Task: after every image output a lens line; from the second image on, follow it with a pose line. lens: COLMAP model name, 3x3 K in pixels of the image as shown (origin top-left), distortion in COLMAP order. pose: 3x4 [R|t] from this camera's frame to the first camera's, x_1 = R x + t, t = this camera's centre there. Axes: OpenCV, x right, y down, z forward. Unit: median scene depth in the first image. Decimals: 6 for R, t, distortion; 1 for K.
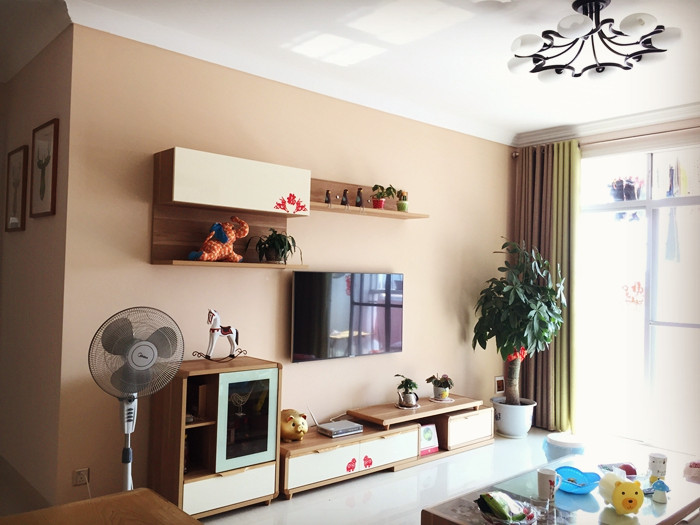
lens RADIAL K [[597.8, 0, 348.7], [0, 597.8, 258.2], [0, 0, 1]] dist [0.097563, -0.163733]
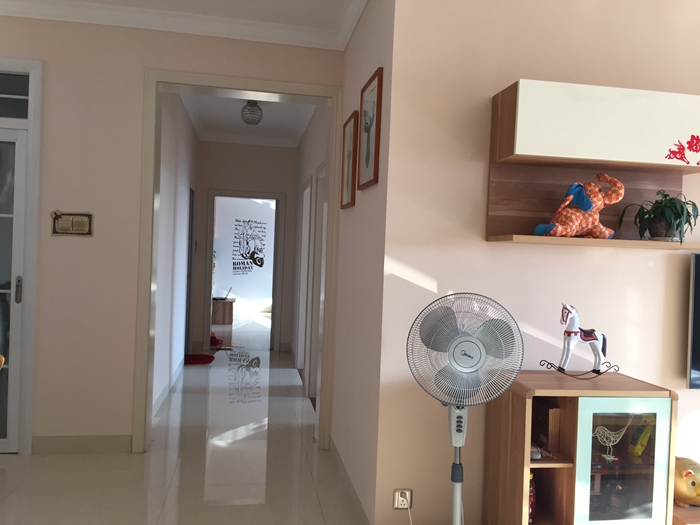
lens RADIAL K [[597.8, 0, 348.7], [0, 597.8, 258.2], [0, 0, 1]] dist [0.097563, -0.163733]
pose [[0.842873, 0.013310, -0.537948, -0.059887], [-0.003969, 0.999821, 0.018519, 0.017716], [0.538098, -0.013474, 0.842775, 0.249562]]
